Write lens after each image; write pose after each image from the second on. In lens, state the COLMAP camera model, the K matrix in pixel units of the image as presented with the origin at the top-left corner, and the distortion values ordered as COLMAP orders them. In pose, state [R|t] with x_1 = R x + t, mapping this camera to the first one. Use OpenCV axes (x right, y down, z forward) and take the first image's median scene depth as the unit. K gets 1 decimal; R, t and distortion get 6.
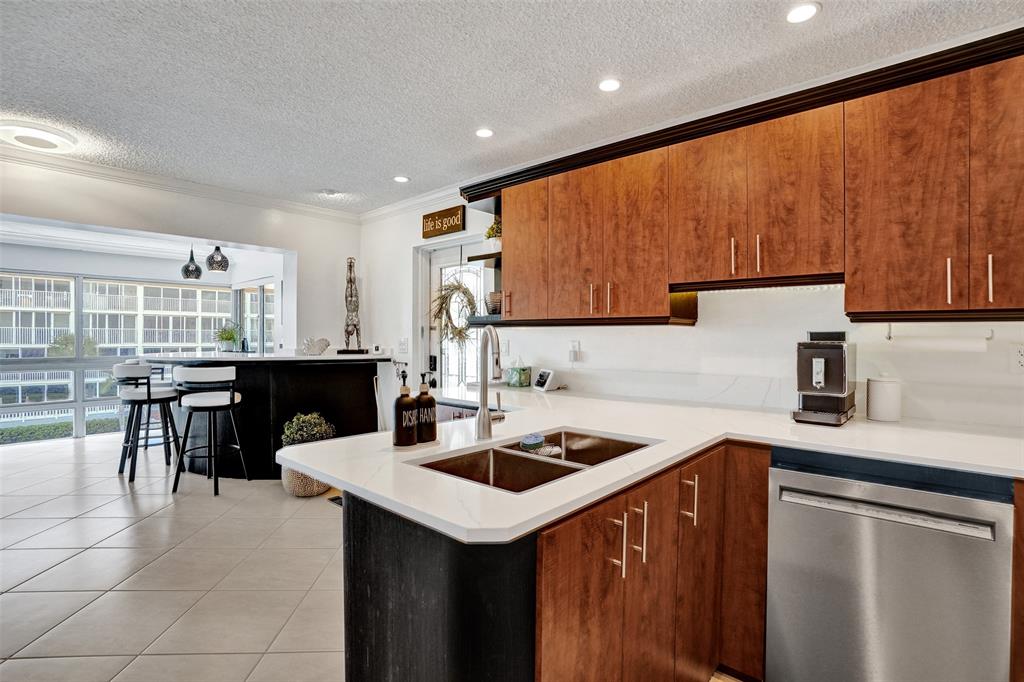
lens RADIAL K [[488.5, 0, 514.4], [0, 488.5, 336.4], [0, 0, 1]] dist [-0.067237, 0.029033]
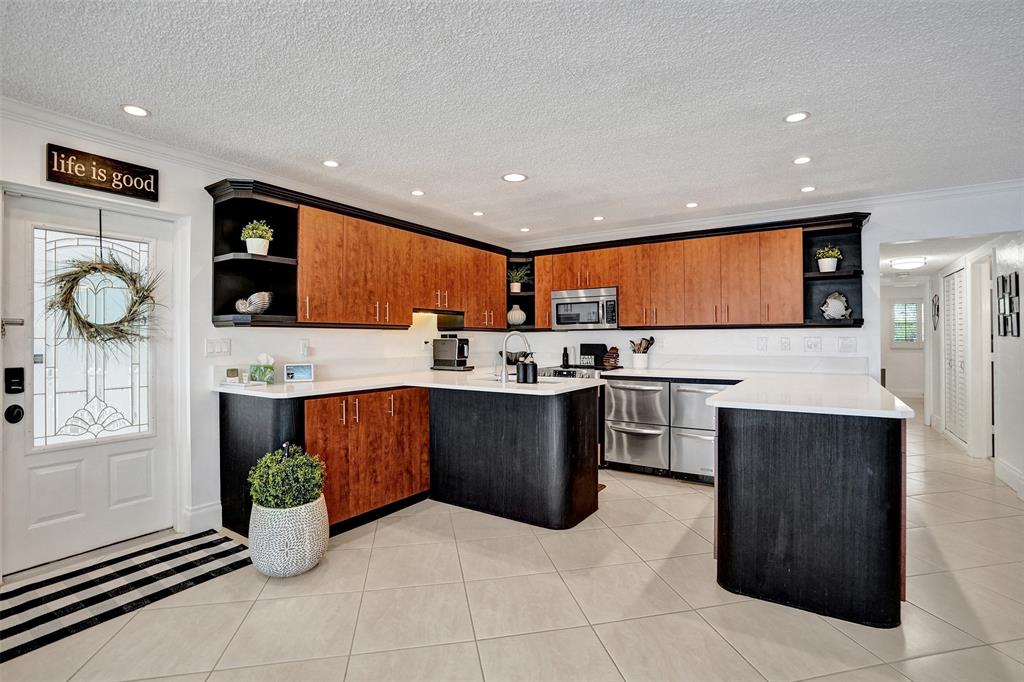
lens RADIAL K [[488.5, 0, 514.4], [0, 488.5, 336.4], [0, 0, 1]] dist [-0.067237, 0.029033]
pose [[-0.136947, -0.000180, 0.990578, -1.442801], [-0.000969, 1.000000, 0.000047, 0.000097], [-0.990578, -0.000953, -0.136947, 0.801641]]
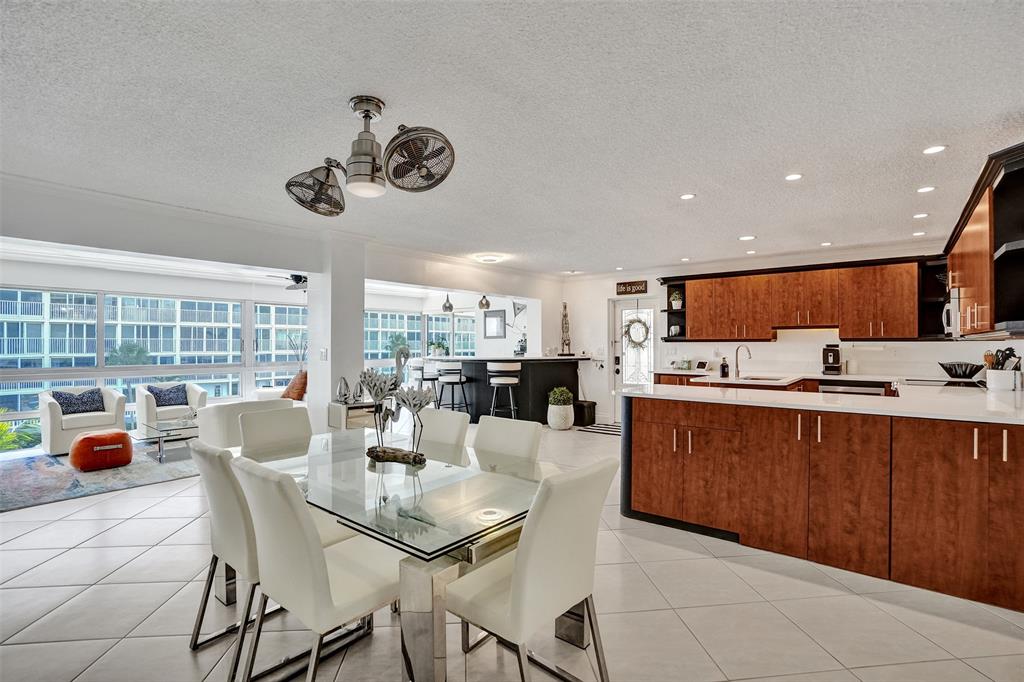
lens RADIAL K [[465.9, 0, 512.0], [0, 465.9, 341.0], [0, 0, 1]] dist [-0.060929, 0.025820]
pose [[0.999713, -0.004536, 0.023539, -1.069566], [0.004683, 0.999970, -0.006223, -0.018545], [-0.023510, 0.006331, 0.999704, -1.355722]]
